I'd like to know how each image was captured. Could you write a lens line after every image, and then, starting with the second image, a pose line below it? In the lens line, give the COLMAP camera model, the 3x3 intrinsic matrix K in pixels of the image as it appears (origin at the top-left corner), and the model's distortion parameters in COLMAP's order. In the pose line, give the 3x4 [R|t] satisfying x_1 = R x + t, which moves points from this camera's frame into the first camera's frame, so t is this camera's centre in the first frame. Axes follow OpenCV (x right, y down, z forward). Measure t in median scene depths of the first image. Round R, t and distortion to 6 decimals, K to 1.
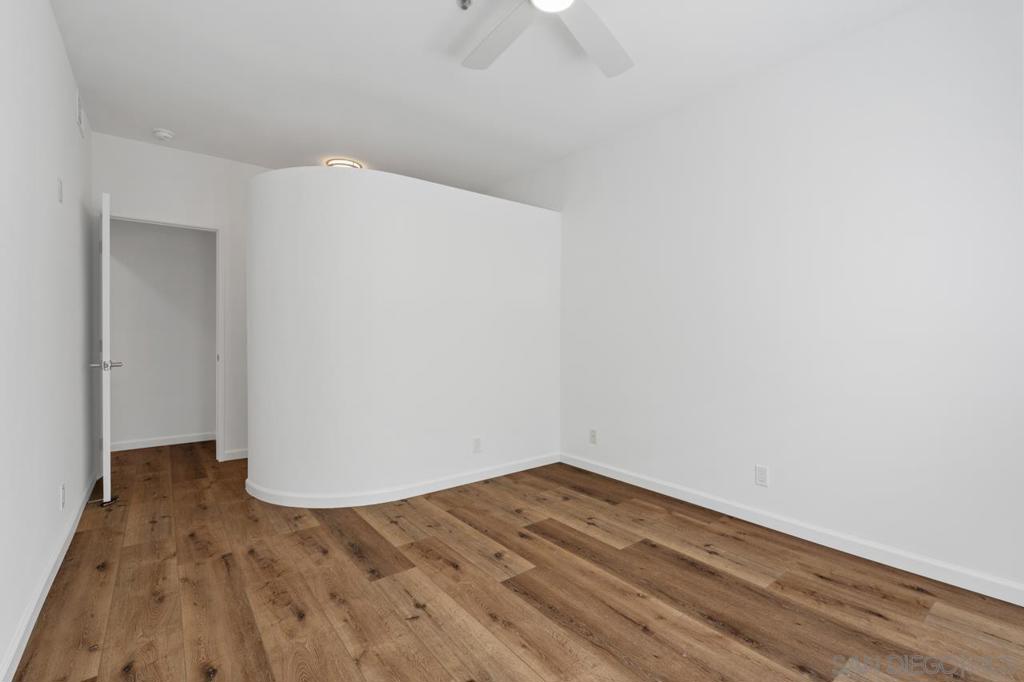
lens RADIAL K [[449.0, 0, 514.2], [0, 449.0, 338.2], [0, 0, 1]] dist [-0.002400, -0.000116]
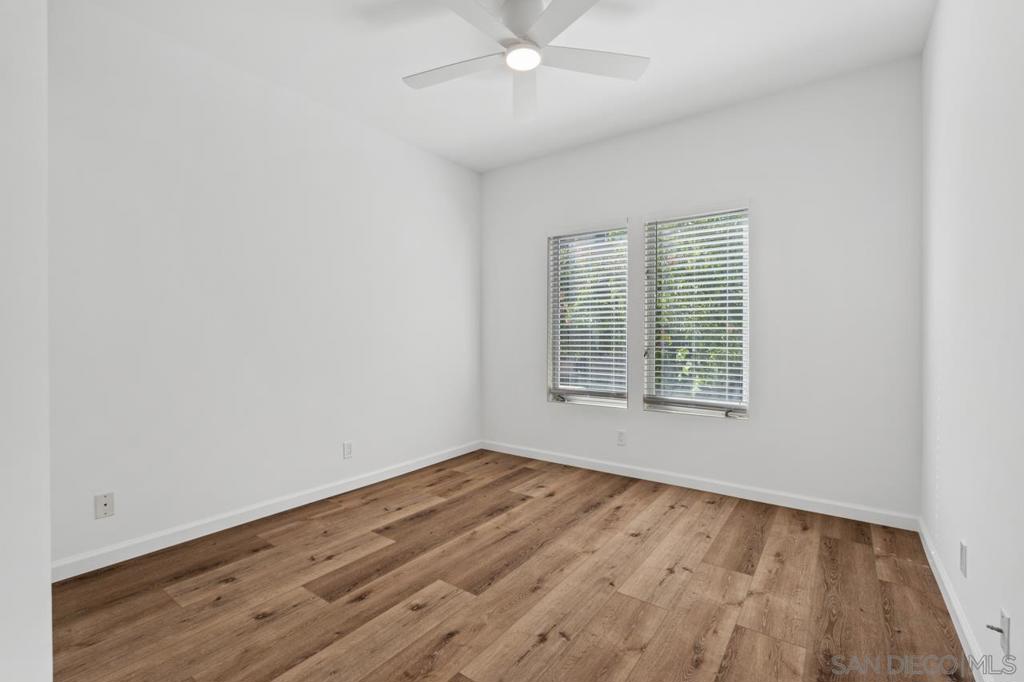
lens RADIAL K [[450.4, 0, 512.0], [0, 450.4, 341.0], [0, 0, 1]] dist [-0.001209, 0.000471]
pose [[-0.263794, -0.013285, 0.964488, -0.853463], [0.003809, 0.999883, 0.014815, -0.000340], [-0.964572, 0.007582, -0.263712, 1.056112]]
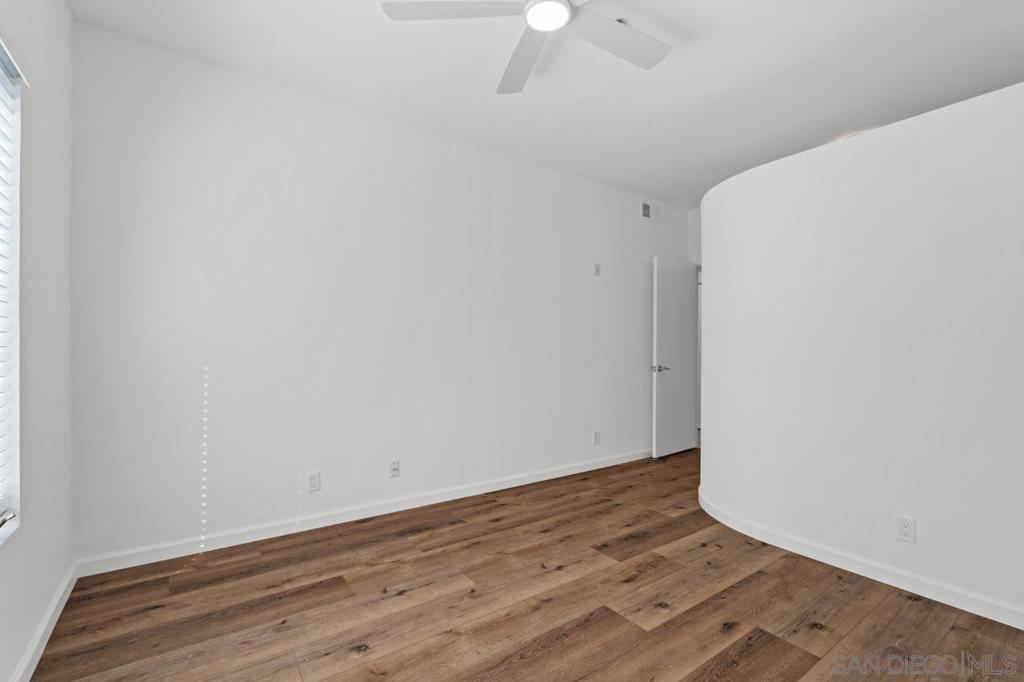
lens RADIAL K [[451.1, 0, 512.3], [0, 451.1, 337.3], [0, 0, 1]] dist [-0.001097, 0.000105]
pose [[-0.049048, -0.026915, -0.998434, 0.863329], [-0.011137, 0.999589, -0.026399, -0.002481], [0.998734, 0.009825, -0.049327, 0.759026]]
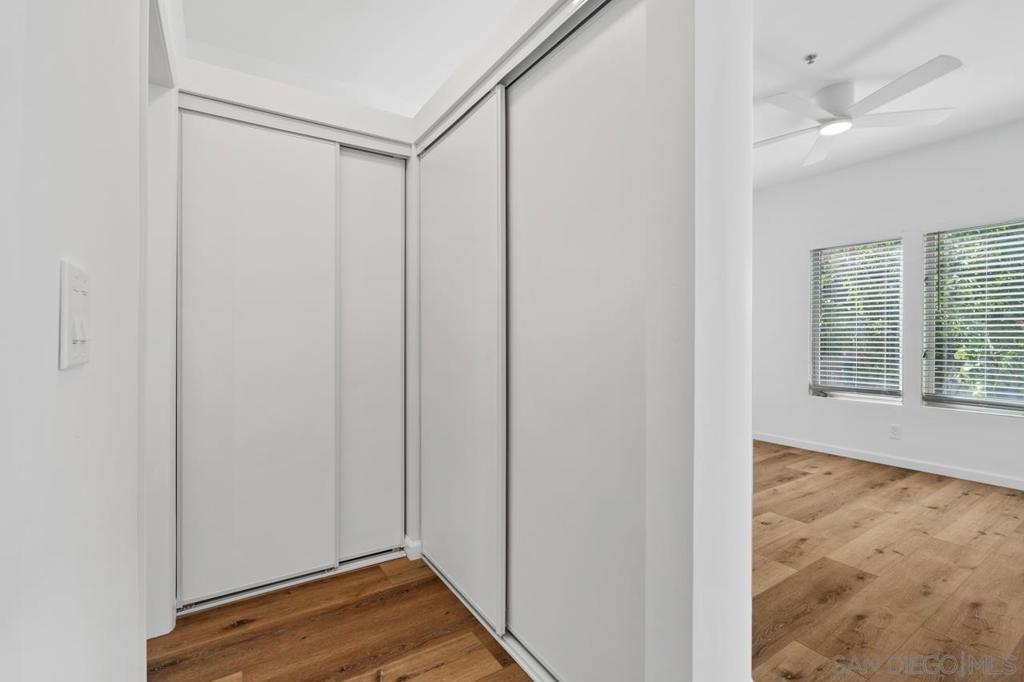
lens RADIAL K [[449.0, 0, 514.2], [0, 449.0, 338.2], [0, 0, 1]] dist [-0.002400, -0.000116]
pose [[0.092445, -0.006281, 0.995698, -1.269526], [0.001797, 0.999980, 0.006141, -0.006579], [-0.995716, 0.001221, 0.092455, 1.559549]]
